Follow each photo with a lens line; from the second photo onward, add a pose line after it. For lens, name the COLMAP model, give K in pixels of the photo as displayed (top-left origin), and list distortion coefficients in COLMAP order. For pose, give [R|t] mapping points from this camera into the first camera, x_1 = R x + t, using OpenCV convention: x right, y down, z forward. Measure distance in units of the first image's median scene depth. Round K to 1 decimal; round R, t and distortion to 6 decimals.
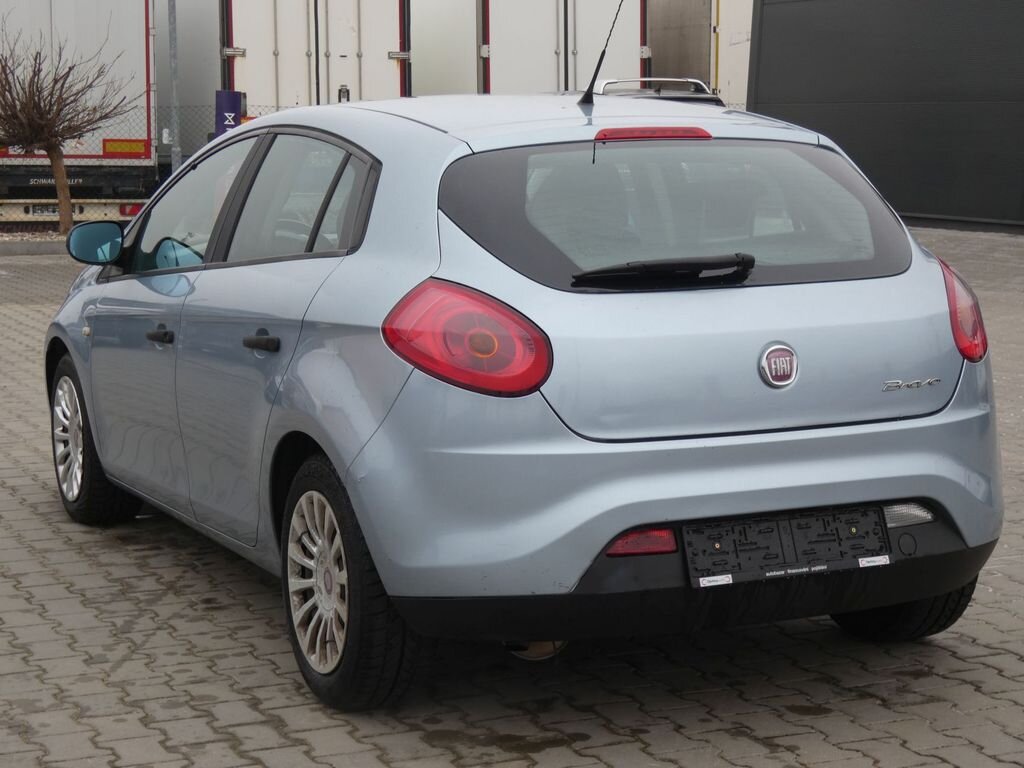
lens RADIAL K [[2102.4, 0, 505.9], [0, 2102.4, 386.2], [0, 0, 1]] dist [0.137948, 0.000000]
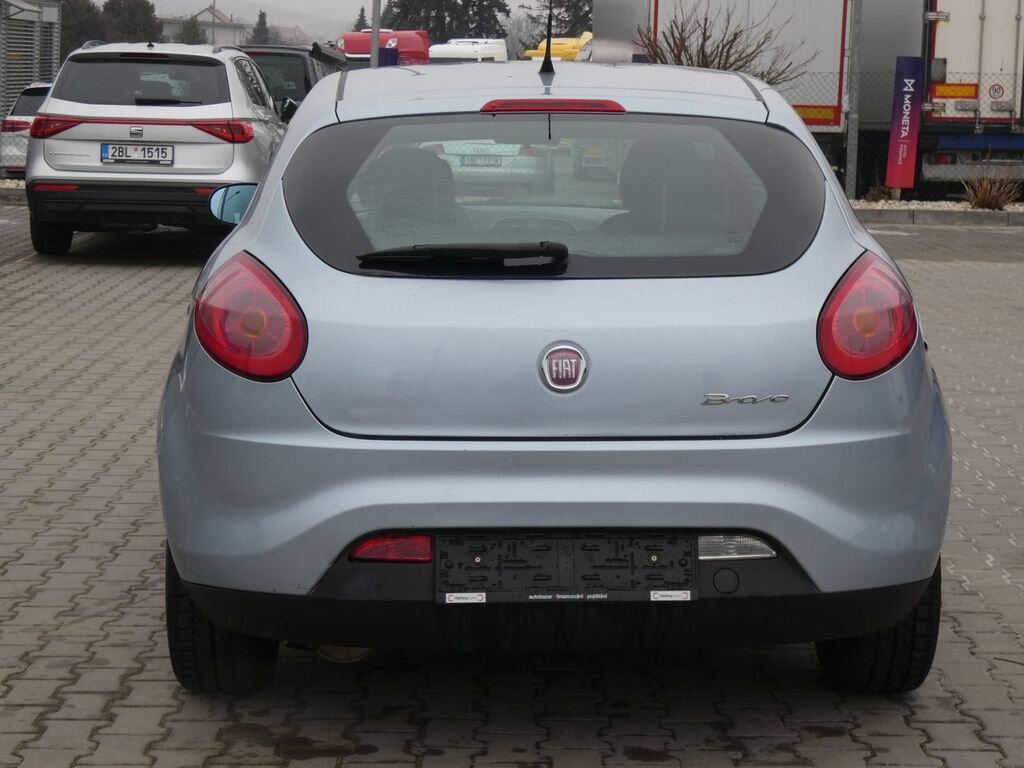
lens RADIAL K [[2102.4, 0, 517.9], [0, 2102.4, 381.2], [0, 0, 1]] dist [0.137948, 0.000000]
pose [[0.922752, 0.069090, -0.379150, 0.436451], [-0.063922, 0.997610, 0.026219, -0.025245], [0.380056, 0.000042, 0.924964, 0.157850]]
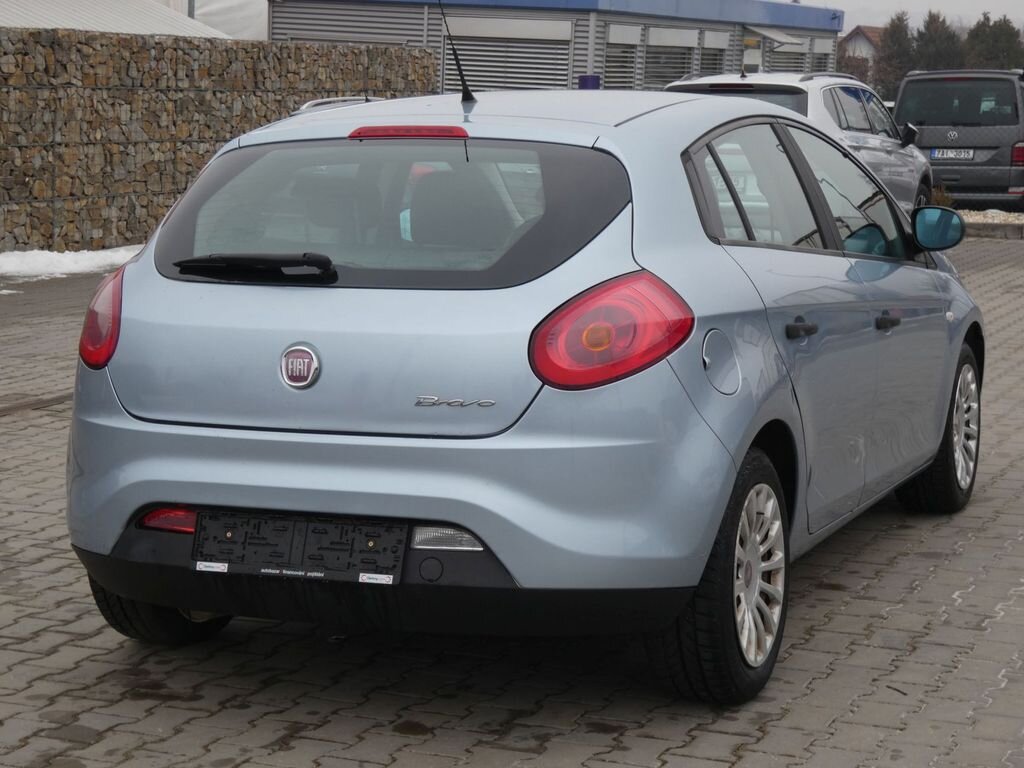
lens RADIAL K [[2102.4, 0, 514.2], [0, 2102.4, 377.6], [0, 0, 1]] dist [0.137948, 0.000000]
pose [[0.688306, 0.097624, -0.718822, 0.886802], [-0.094054, 0.994549, 0.045010, -0.056987], [0.719298, 0.036628, 0.693736, 0.368180]]
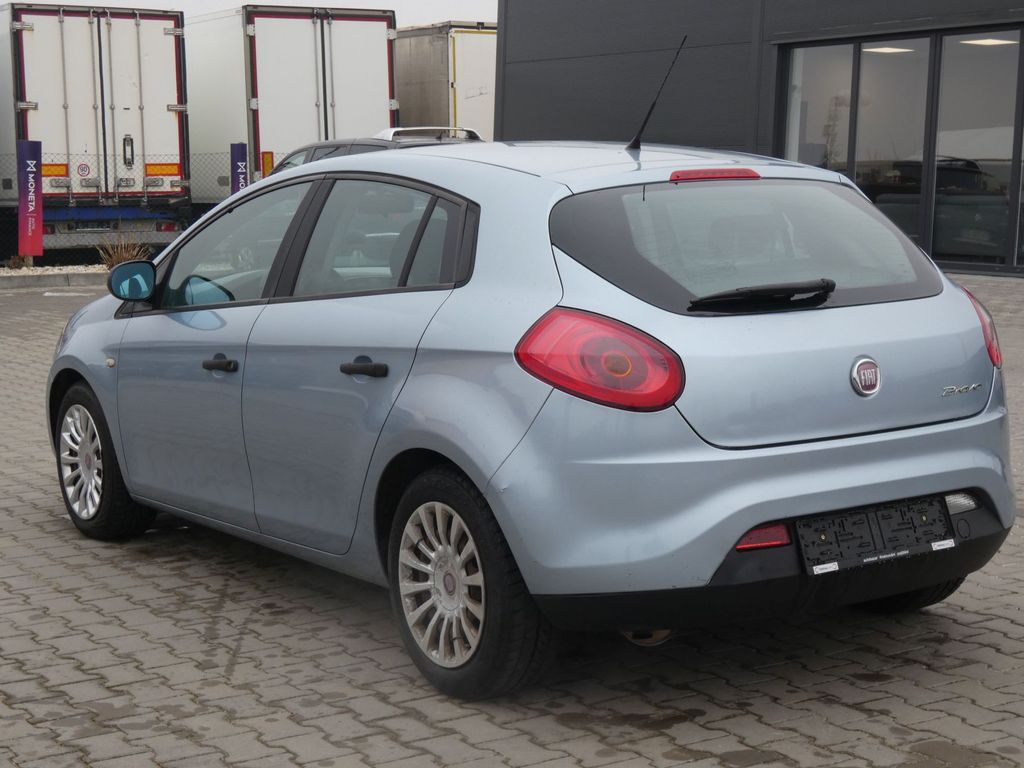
lens RADIAL K [[1831.7, 0, 509.8], [0, 1831.7, 382.2], [0, 0, 1]] dist [0.087171, 0.000000]
pose [[0.987058, -0.028970, 0.157727, -0.209725], [0.030073, 0.999537, -0.004612, -0.007755], [-0.157520, 0.009295, 0.987472, 0.048302]]
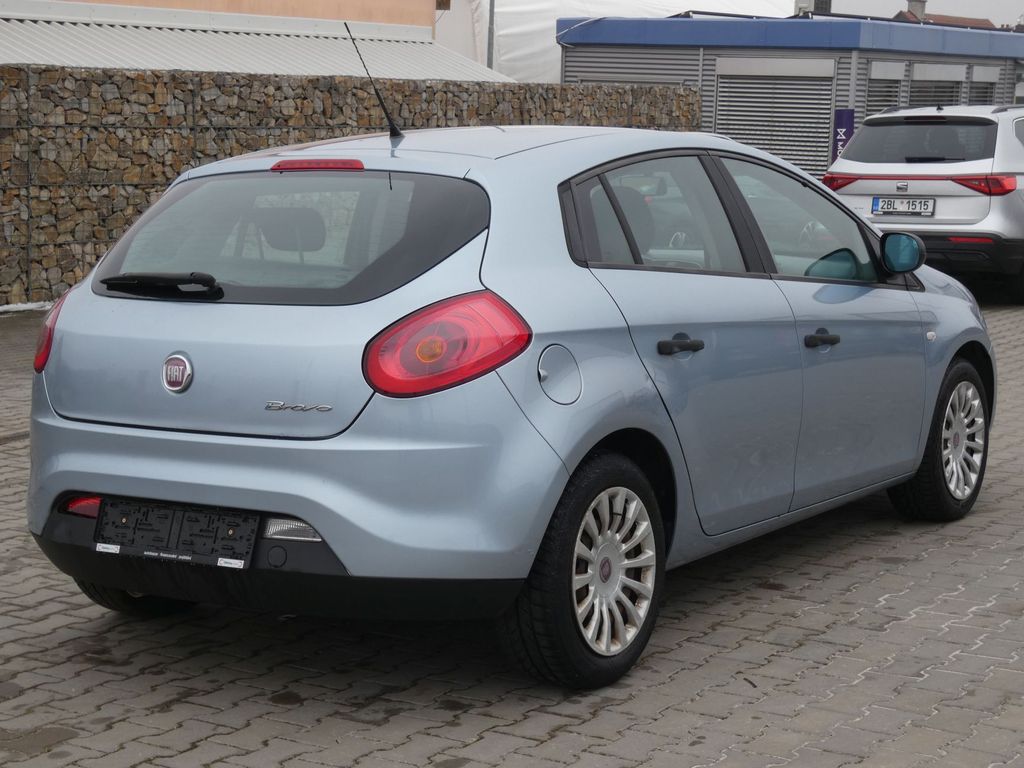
lens RADIAL K [[1914.2, 0, 504.1], [0, 1914.2, 386.2], [0, 0, 1]] dist [0.105977, 0.000000]
pose [[0.545477, 0.106746, -0.831301, 1.042930], [-0.099692, 0.993078, 0.062104, -0.081135], [0.832176, 0.048998, 0.552343, 0.559381]]
